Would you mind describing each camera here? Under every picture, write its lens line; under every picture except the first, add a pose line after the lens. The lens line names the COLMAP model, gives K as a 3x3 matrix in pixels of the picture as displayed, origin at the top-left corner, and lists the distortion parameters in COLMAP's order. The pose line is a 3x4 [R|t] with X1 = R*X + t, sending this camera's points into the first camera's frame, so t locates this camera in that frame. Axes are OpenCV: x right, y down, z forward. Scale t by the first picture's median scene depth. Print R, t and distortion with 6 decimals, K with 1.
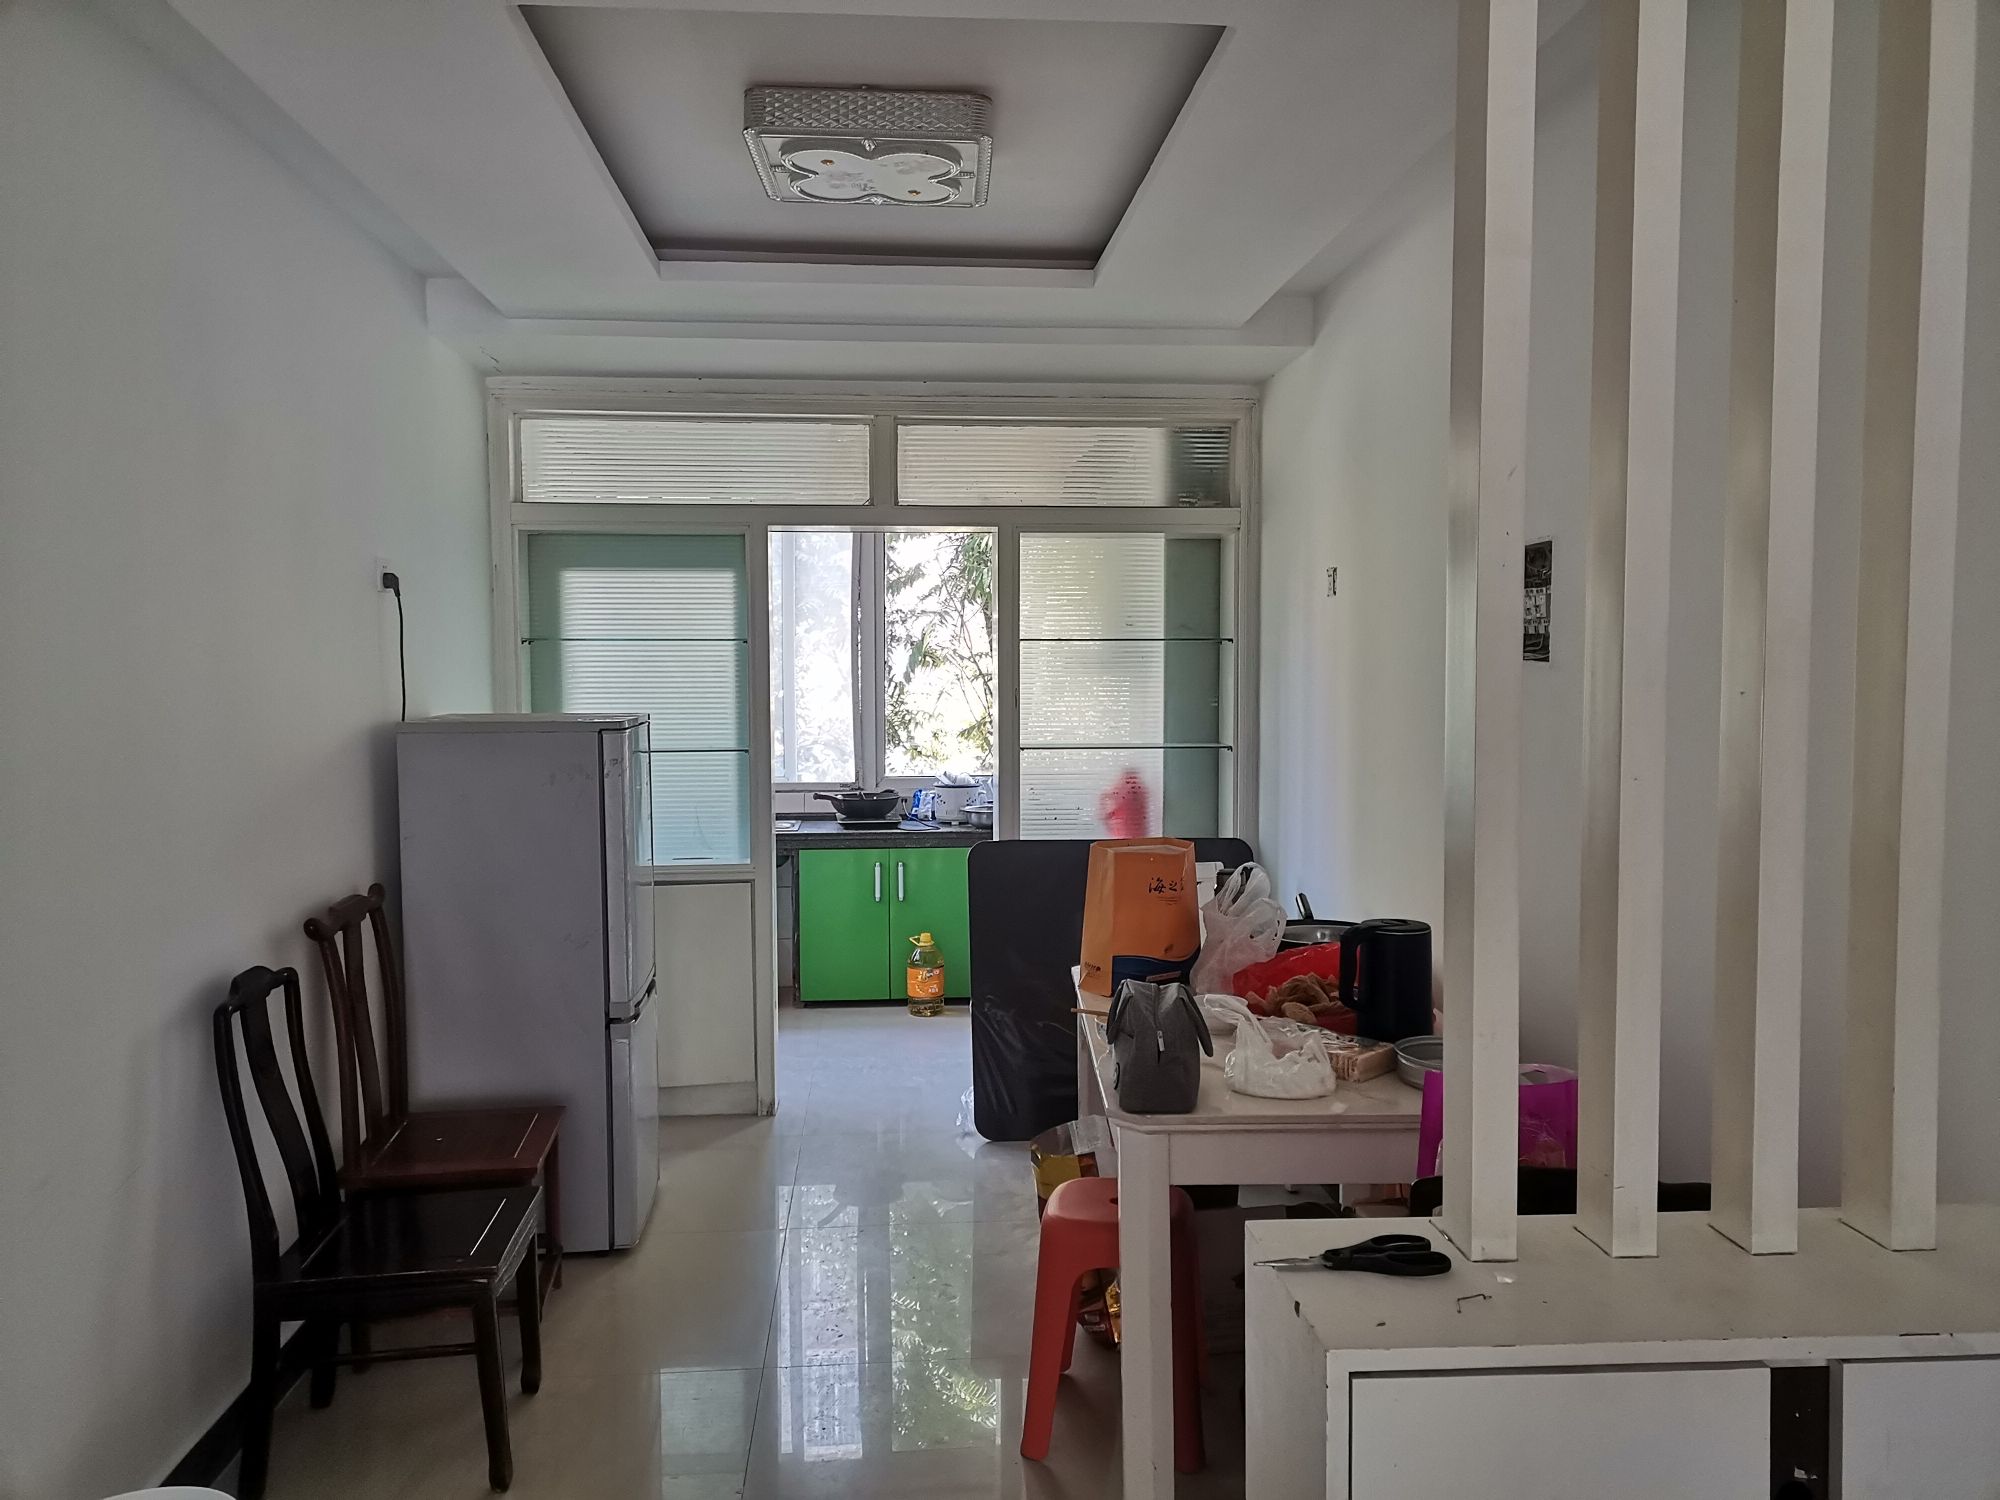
lens RADIAL K [[1484.1, 0, 1000.0], [0, 1484.1, 750.0], [0, 0, 1]] dist [0.006170, 0.002213]
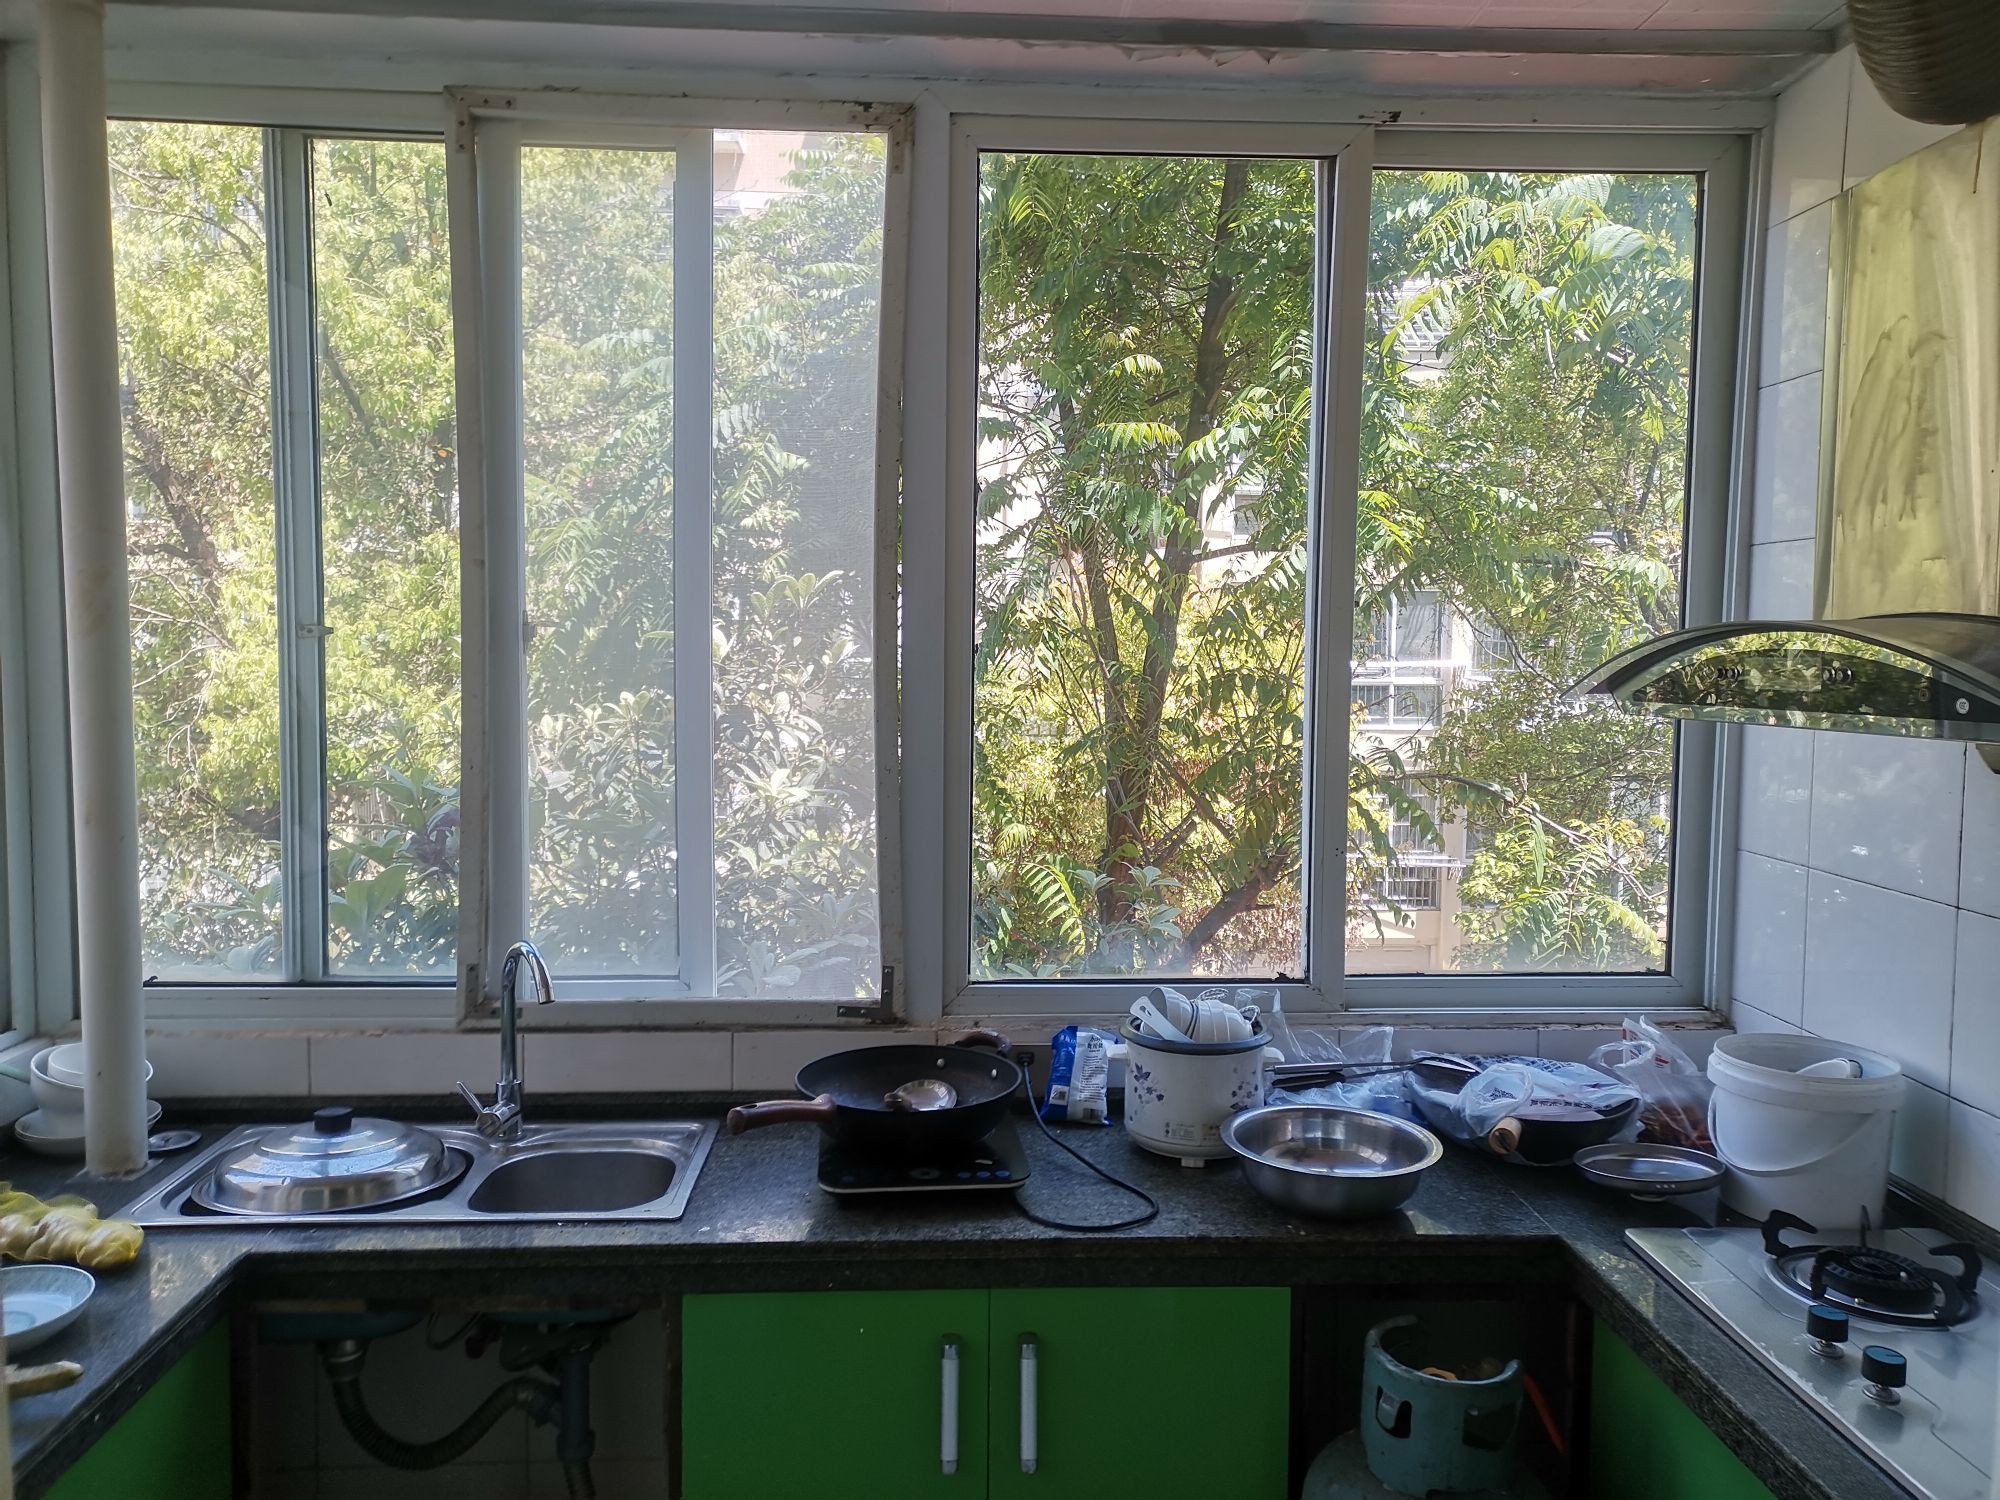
lens RADIAL K [[1484.1, 0, 1000.0], [0, 1484.1, 750.0], [0, 0, 1]] dist [0.006170, 0.002213]
pose [[0.999414, 0.012812, -0.031734, -0.060668], [-0.012500, 0.999872, 0.010015, -0.040099], [0.031859, -0.009613, 0.999446, 0.664101]]
